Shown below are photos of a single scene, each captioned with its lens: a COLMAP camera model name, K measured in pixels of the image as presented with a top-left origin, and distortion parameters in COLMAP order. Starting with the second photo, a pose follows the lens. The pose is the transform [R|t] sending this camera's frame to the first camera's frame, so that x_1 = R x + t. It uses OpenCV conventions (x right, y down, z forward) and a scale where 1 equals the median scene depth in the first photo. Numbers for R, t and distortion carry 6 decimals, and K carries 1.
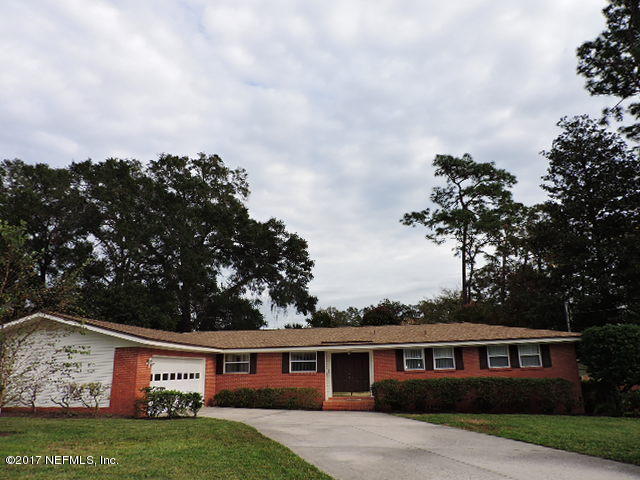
lens RADIAL K [[458.8, 0, 320.0], [0, 458.8, 240.0], [0, 0, 1]] dist [-0.018186, 0.000155]
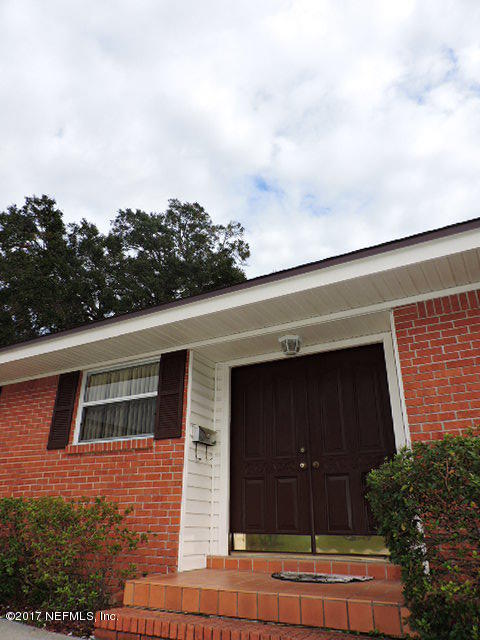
lens RADIAL K [[458.8, 0, 242.6], [0, 458.8, 318.0], [0, 0, 1]] dist [-0.018186, 0.000155]
pose [[0.946875, -0.106008, -0.303626, 0.109575], [0.060483, 0.985963, -0.155621, 0.257790], [0.315862, 0.128989, 0.939996, 0.758646]]
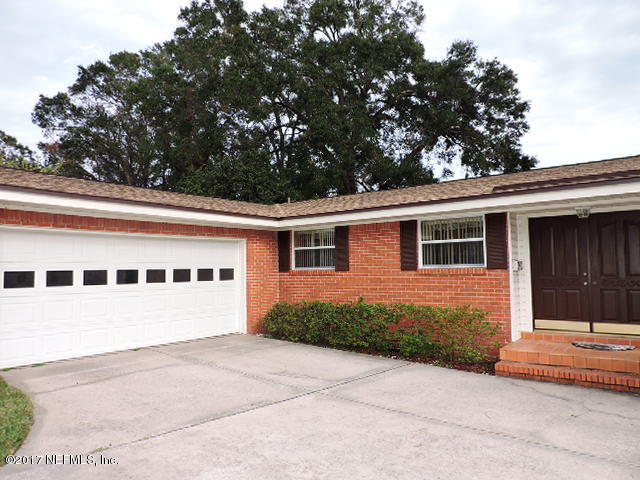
lens RADIAL K [[458.8, 0, 320.0], [0, 458.8, 240.0], [0, 0, 1]] dist [-0.018186, 0.000155]
pose [[0.885170, -0.022831, -0.464708, 0.046735], [0.125775, 0.973350, 0.191754, 0.169313], [0.447946, -0.228183, 0.864452, 0.592445]]
